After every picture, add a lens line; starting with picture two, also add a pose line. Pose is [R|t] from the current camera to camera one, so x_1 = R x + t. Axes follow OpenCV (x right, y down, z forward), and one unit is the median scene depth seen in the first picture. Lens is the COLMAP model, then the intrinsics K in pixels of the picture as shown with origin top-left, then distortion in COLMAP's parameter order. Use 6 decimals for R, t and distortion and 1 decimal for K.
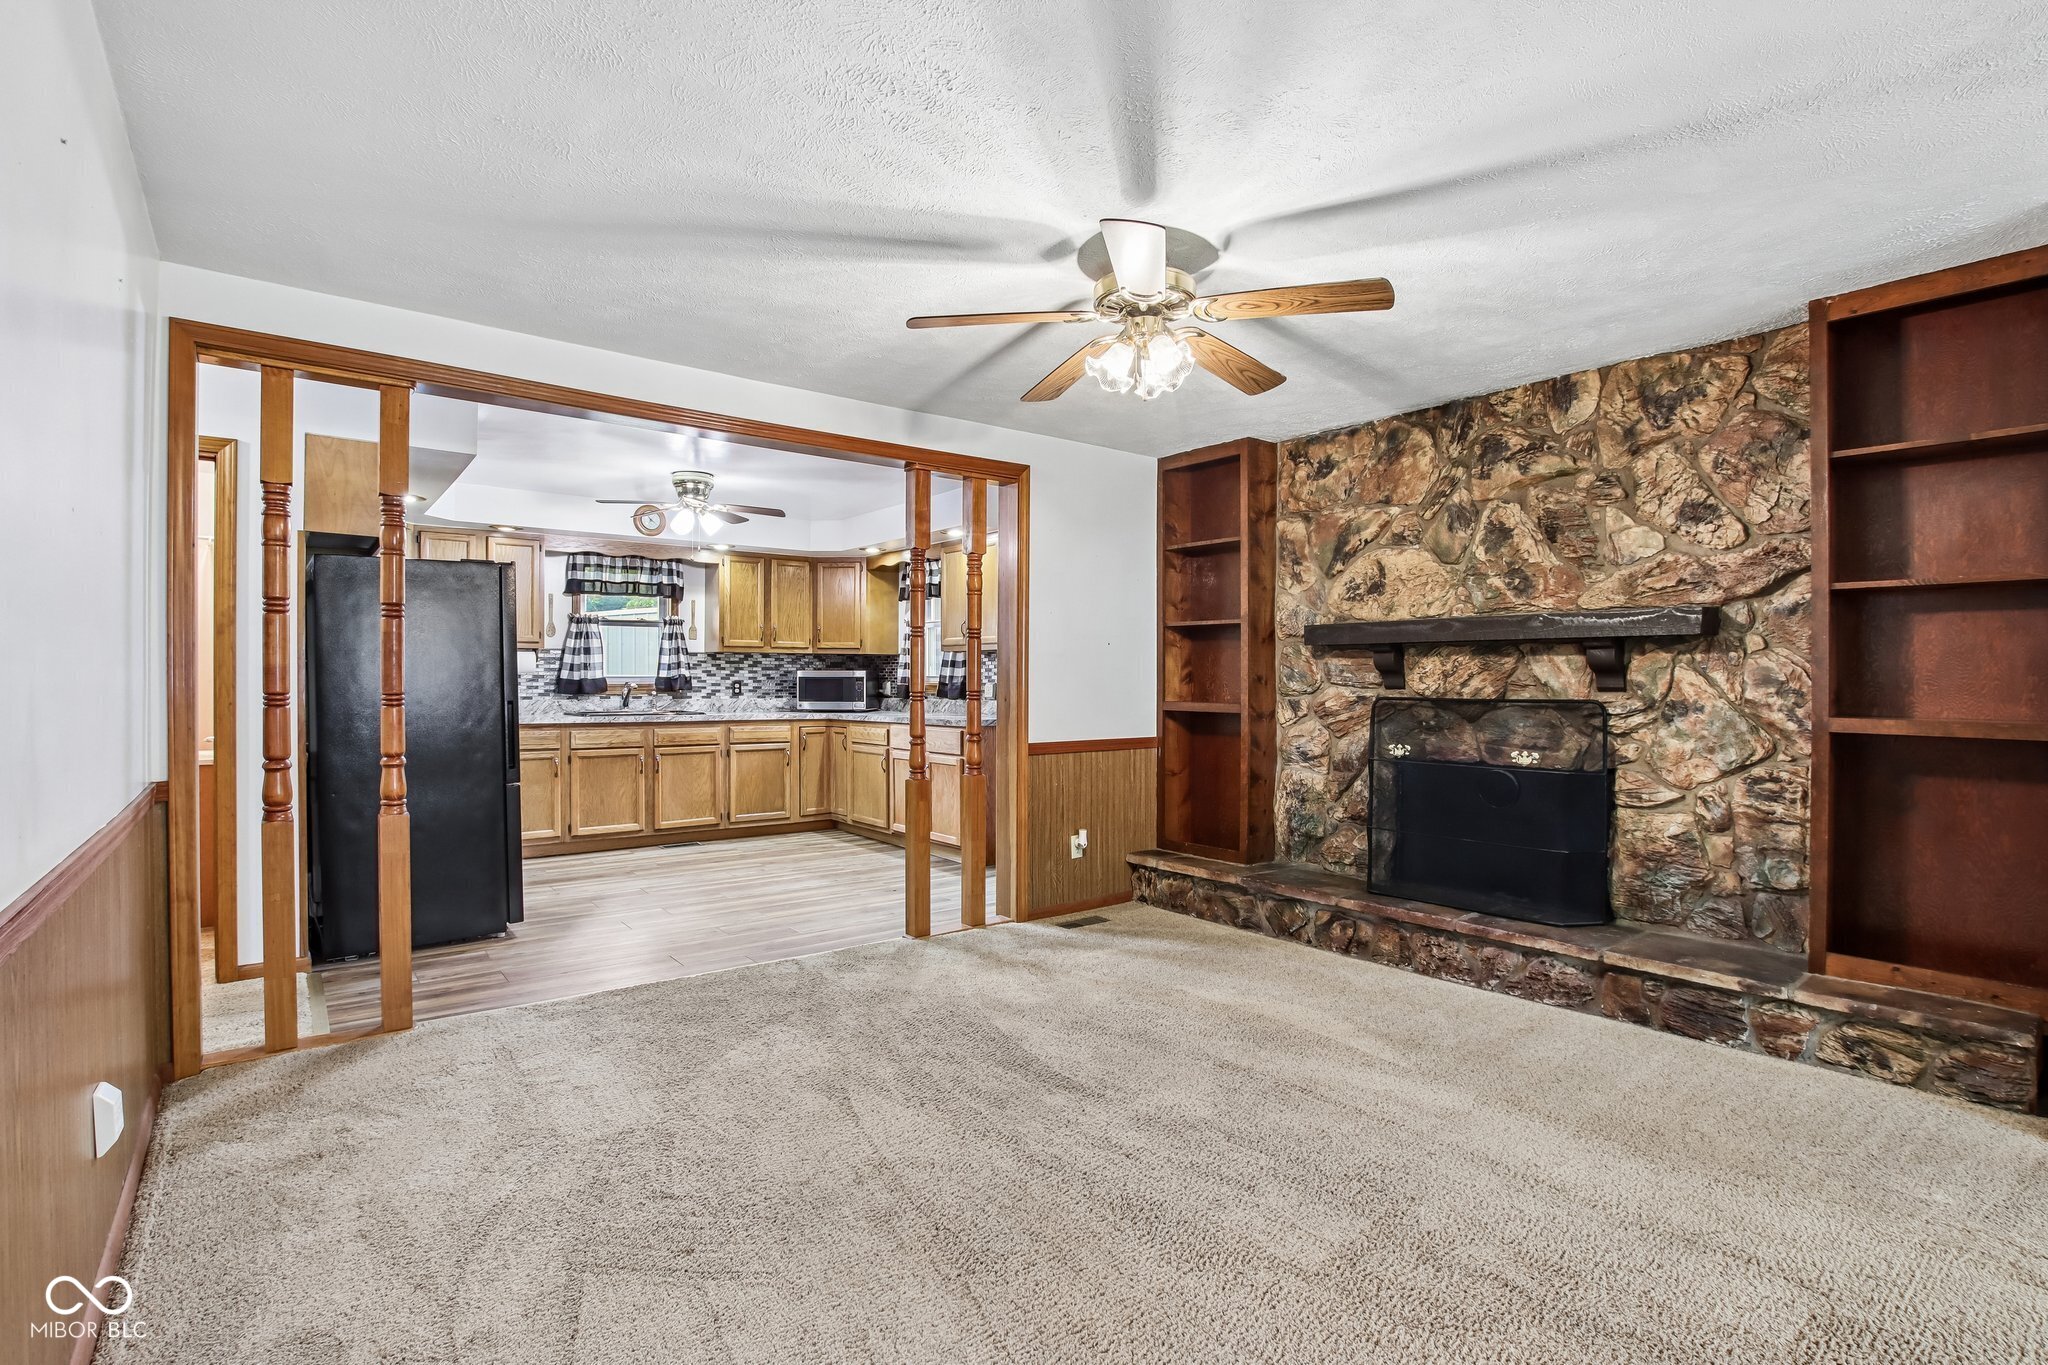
lens RADIAL K [[973.9, 0, 1026.5], [0, 973.9, 685.3], [0, 0, 1]] dist [-0.038365, 0.004496]
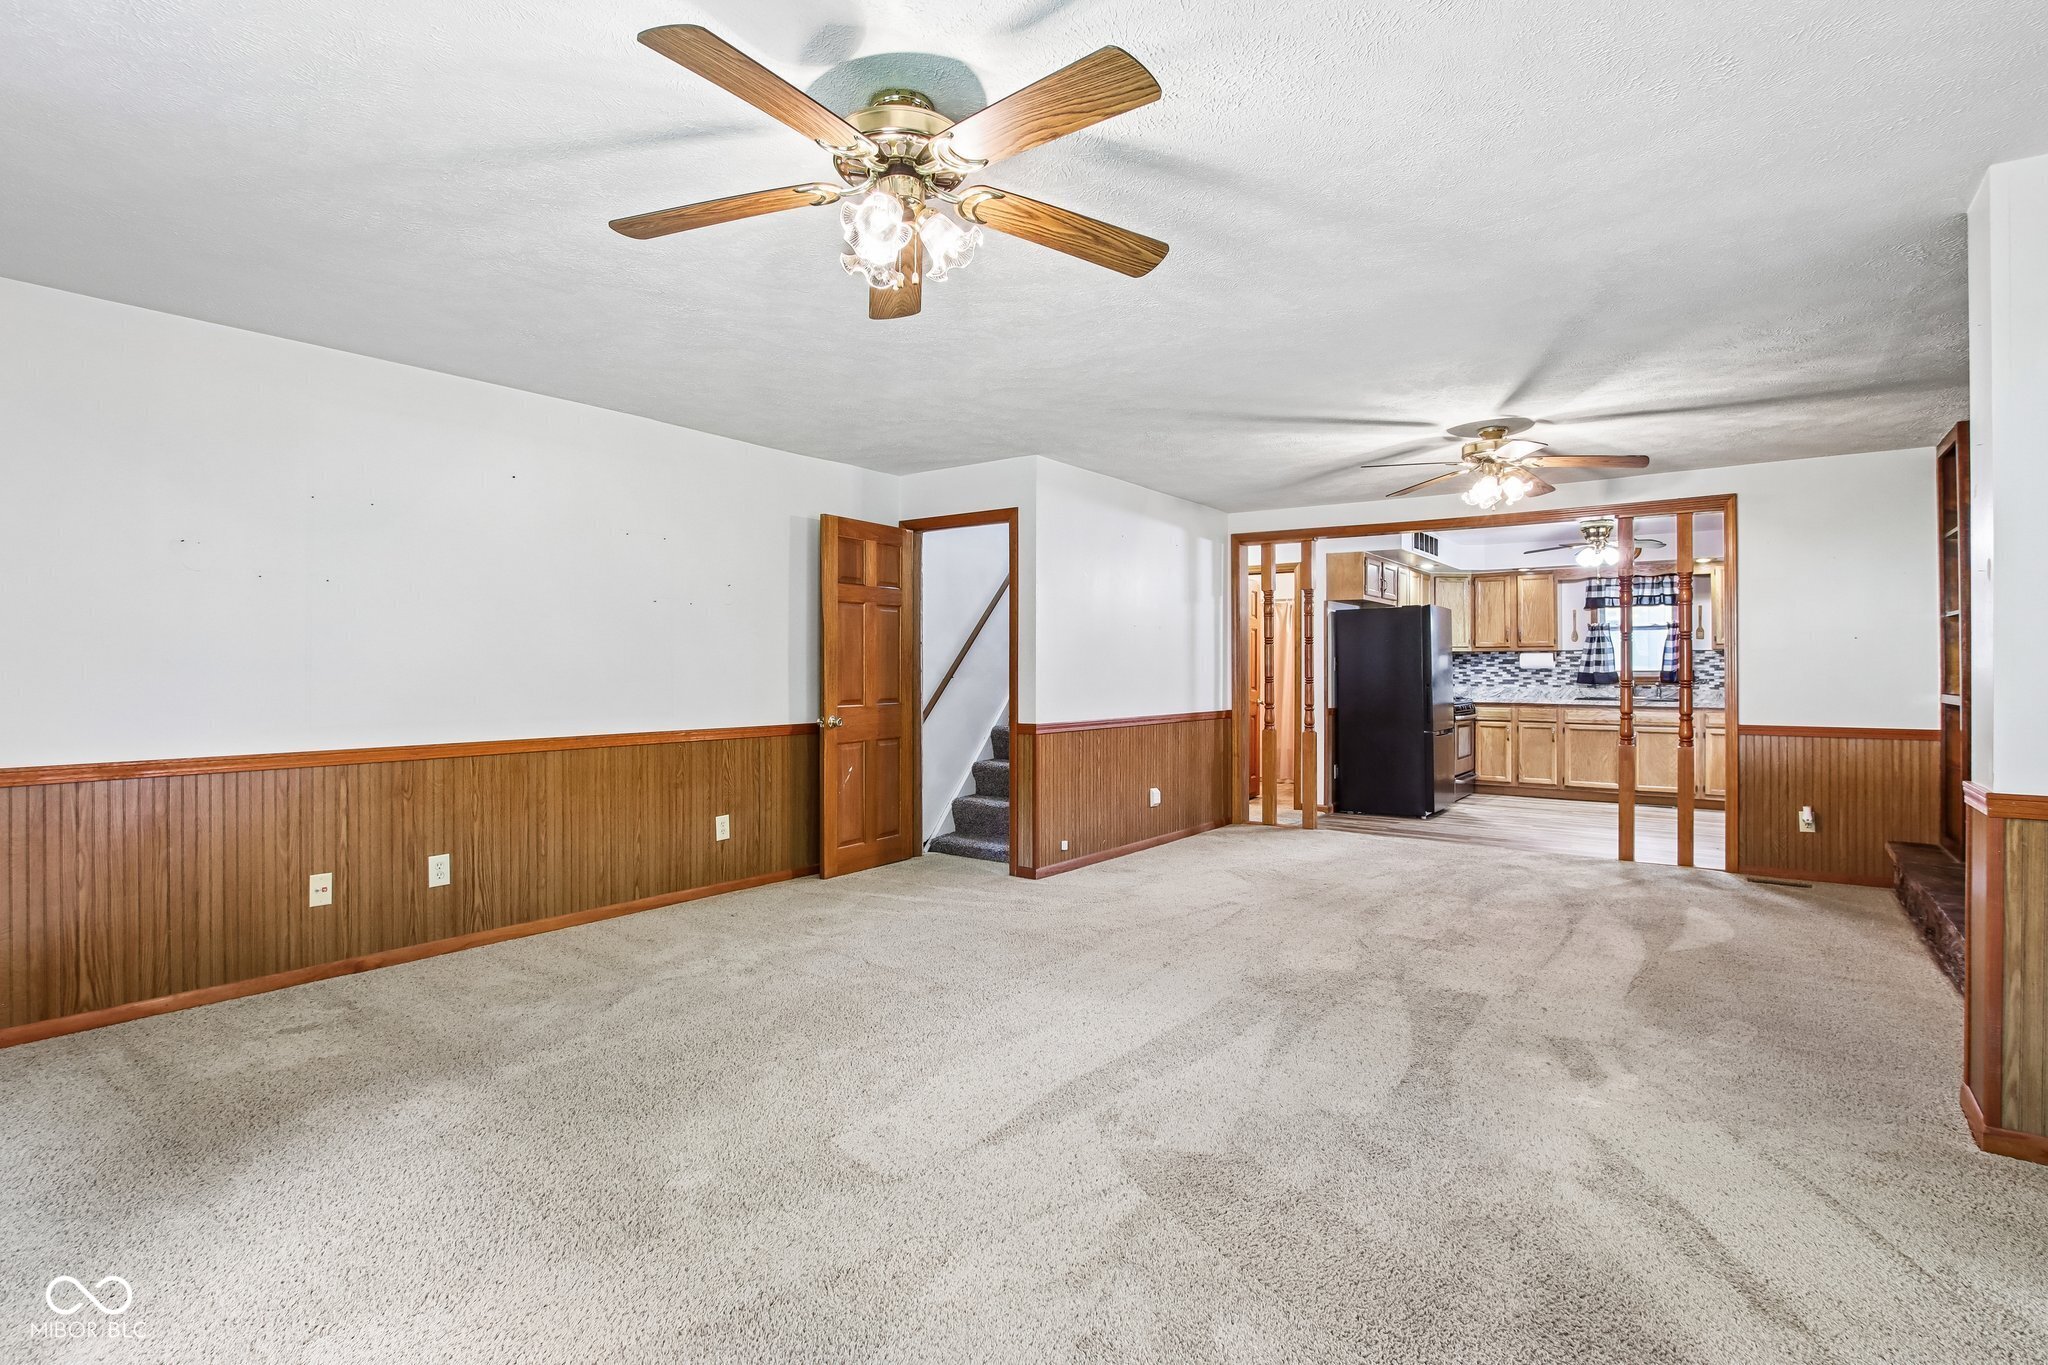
lens RADIAL K [[973.9, 0, 1024.7], [0, 973.9, 672.3], [0, 0, 1]] dist [-0.038365, 0.004496]
pose [[0.266605, -0.001811, -0.963804, 0.981367], [-0.007858, 0.999961, -0.004053, 0.007741], [0.963774, 0.008654, 0.266580, -0.174627]]
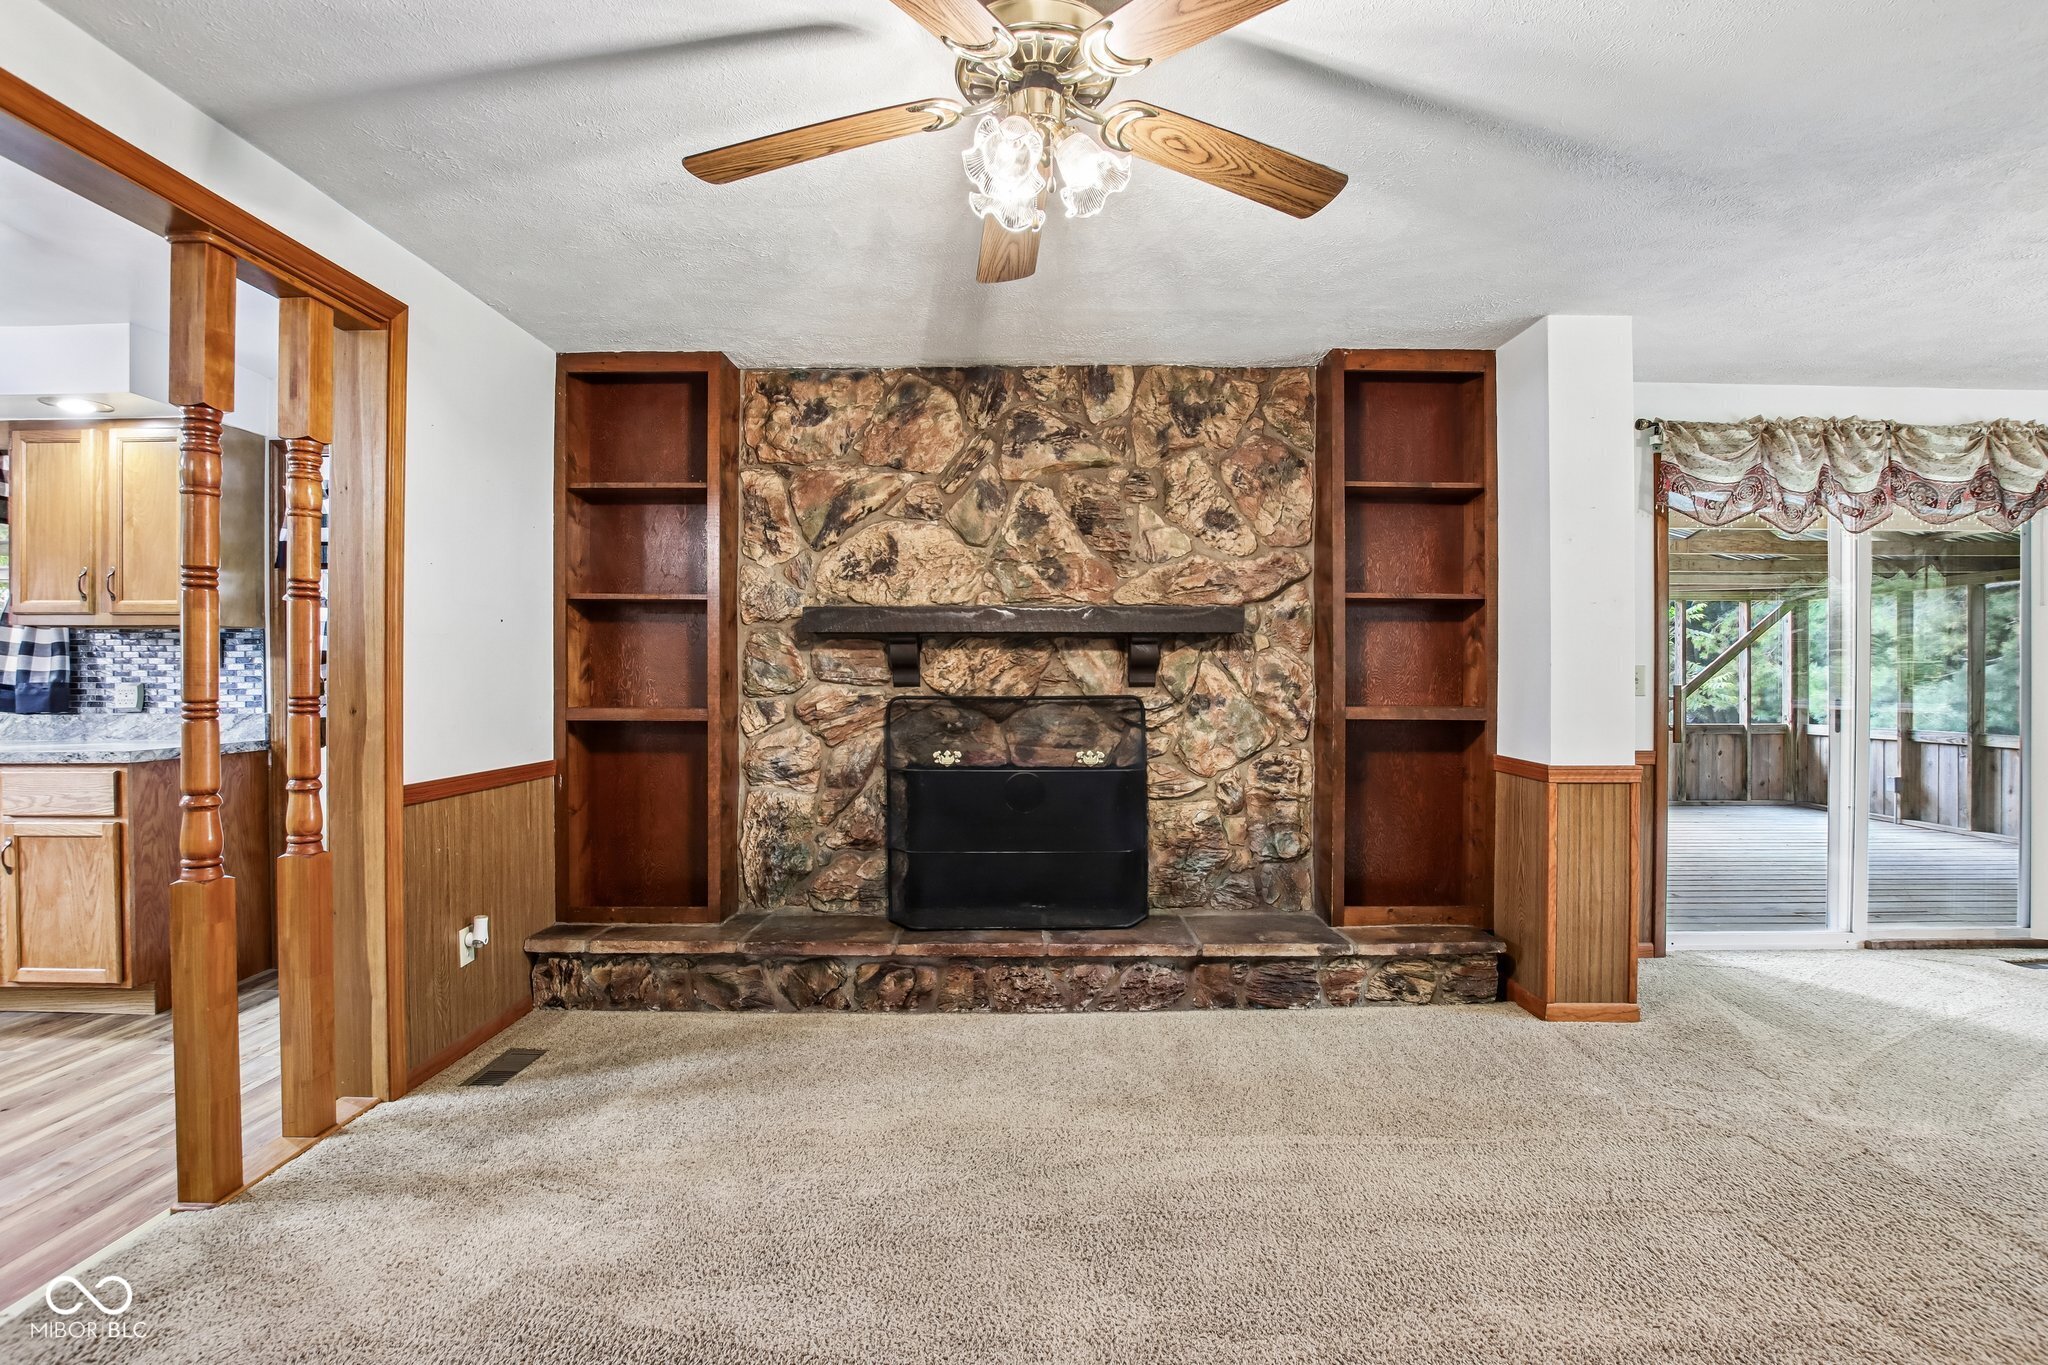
lens RADIAL K [[973.9, 0, 1024.8], [0, 973.9, 683.8], [0, 0, 1]] dist [-0.038365, 0.004496]
pose [[0.618495, -0.005654, 0.785769, -0.235692], [0.006357, 0.999977, 0.002192, 0.000305], [-0.785763, 0.003639, 0.618516, 0.392263]]
